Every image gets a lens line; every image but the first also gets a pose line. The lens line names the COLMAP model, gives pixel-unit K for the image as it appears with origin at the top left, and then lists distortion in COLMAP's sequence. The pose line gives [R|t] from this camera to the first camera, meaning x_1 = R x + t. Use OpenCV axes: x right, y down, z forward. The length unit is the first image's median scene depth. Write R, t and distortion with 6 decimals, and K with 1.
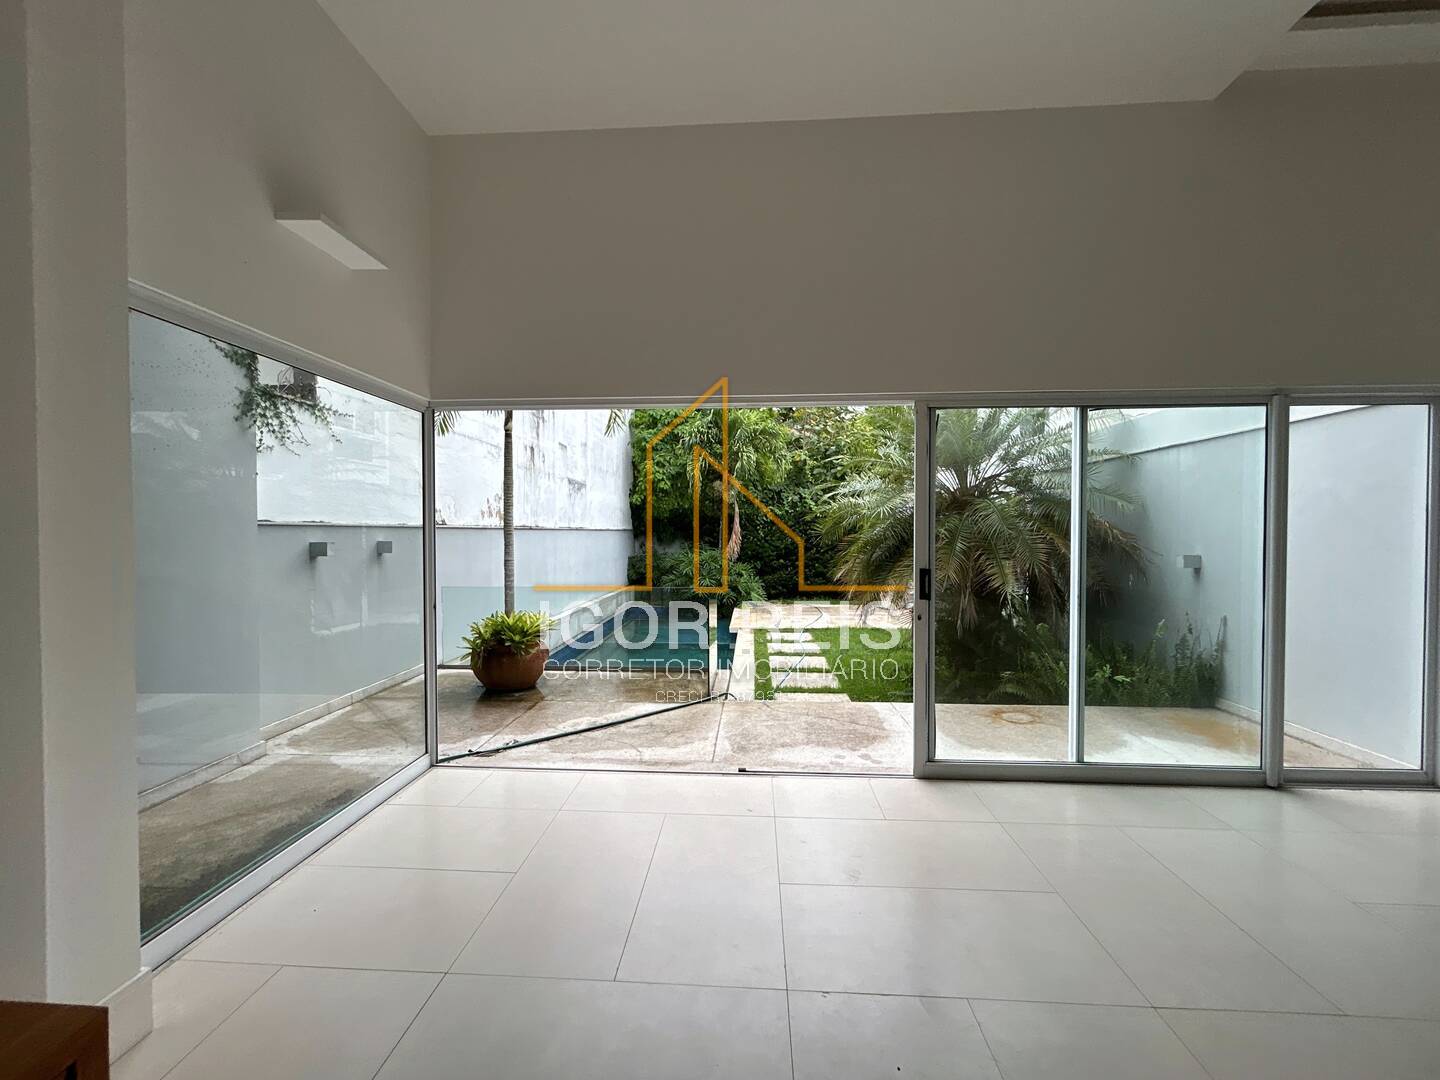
lens RADIAL K [[578.6, 0, 715.9], [0, 578.6, 539.7], [0, 0, 1]] dist [-0.003176, 0.000298]
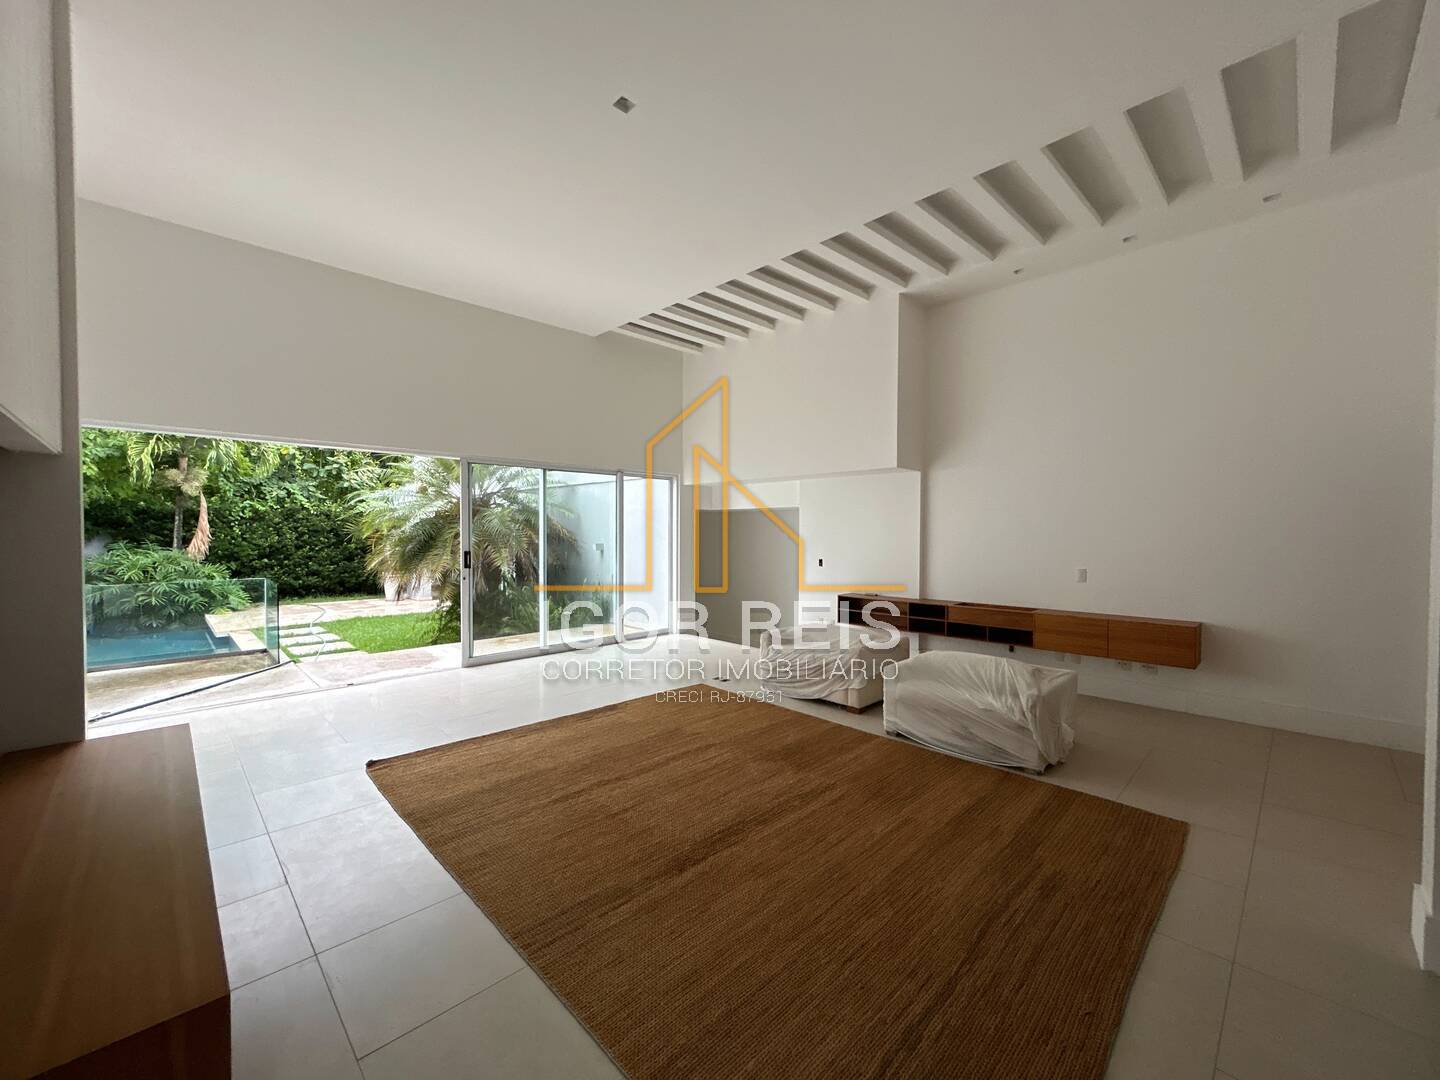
lens RADIAL K [[578.6, 0, 716.8], [0, 578.6, 543.0], [0, 0, 1]] dist [-0.003176, 0.000298]
pose [[0.666711, -0.014258, 0.745180, -0.131061], [0.006360, 0.999889, 0.013441, 0.001414], [-0.745289, -0.004222, 0.666728, -0.222222]]
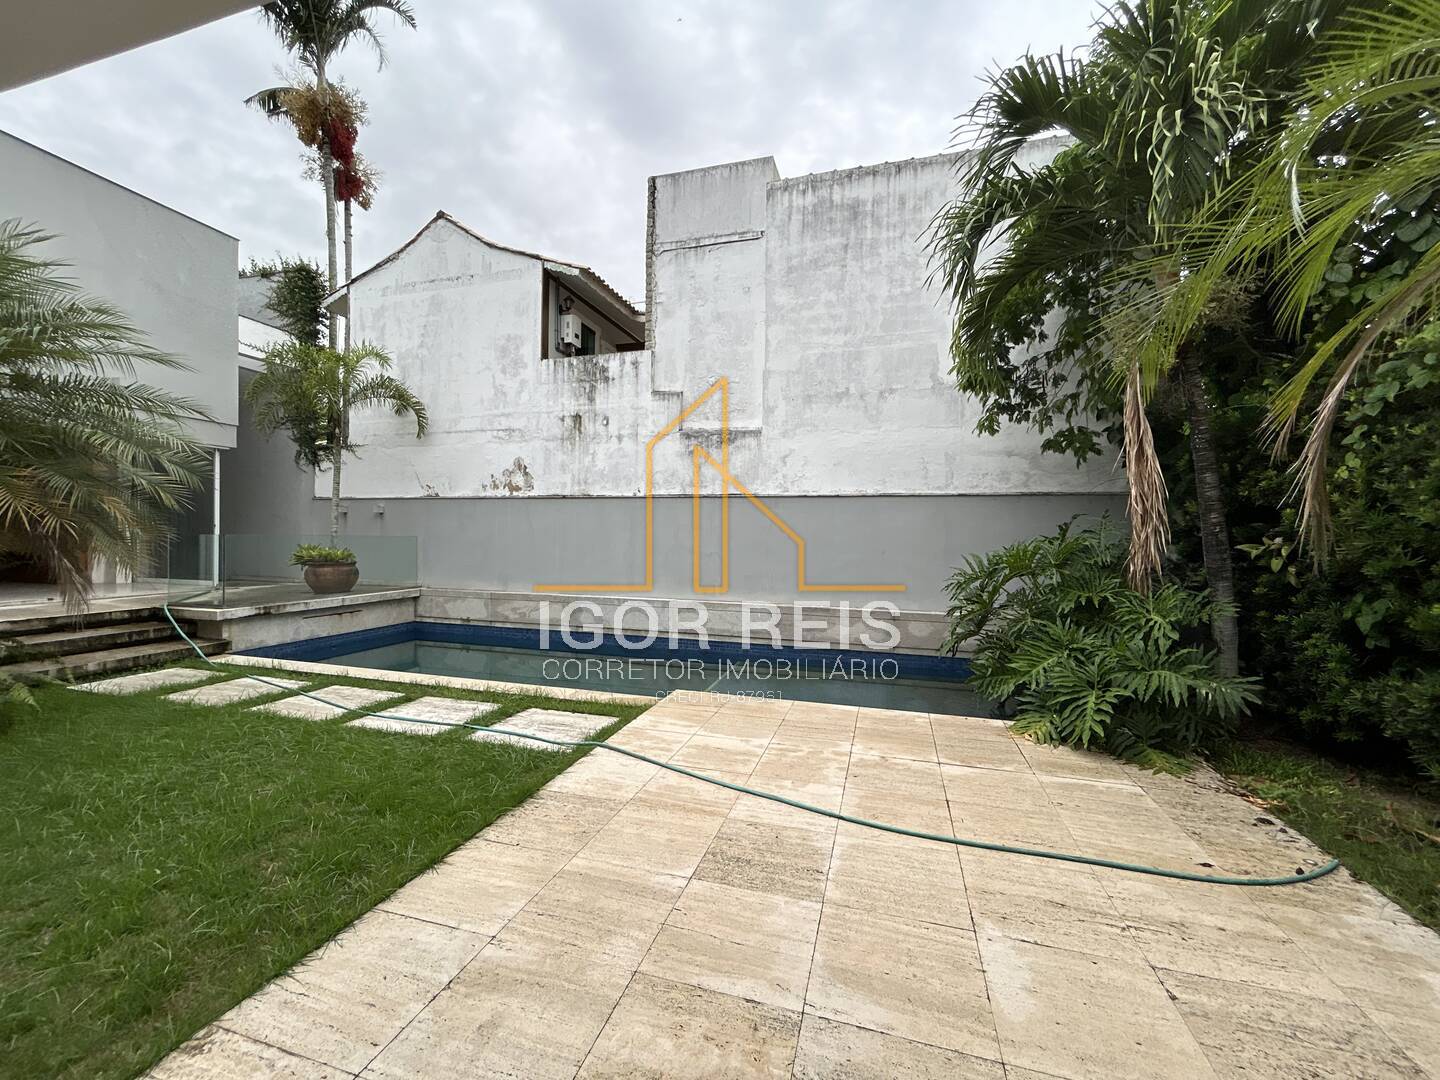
lens RADIAL K [[583.2, 0, 716.7], [0, 583.2, 539.3], [0, 0, 1]] dist [0.000449, 0.000094]
pose [[-0.219879, 0.011338, -0.975461, 0.477623], [-0.026252, 0.999502, 0.017535, 0.022477], [0.975174, 0.029464, -0.219471, 1.147671]]
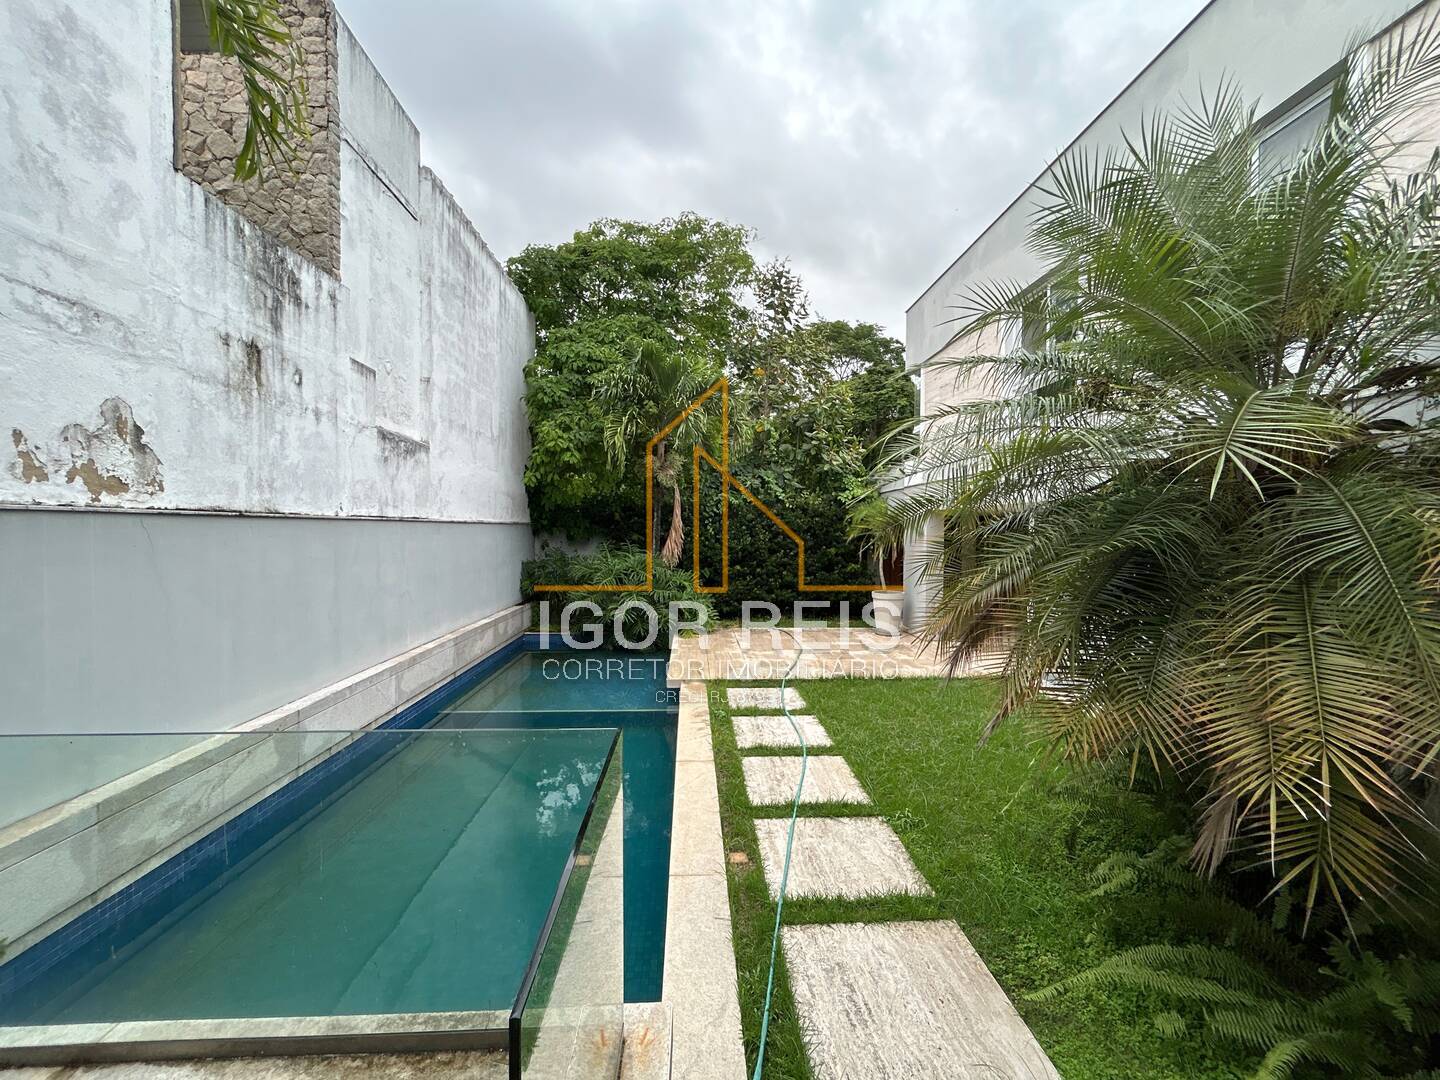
lens RADIAL K [[578.6, 0, 721.5], [0, 578.6, 542.1], [0, 0, 1]] dist [-0.003176, 0.000298]
pose [[0.992931, 0.001607, 0.118684, 0.007626], [-0.002644, 0.999960, 0.008578, -0.002121], [-0.118665, -0.008831, 0.992895, 0.377950]]
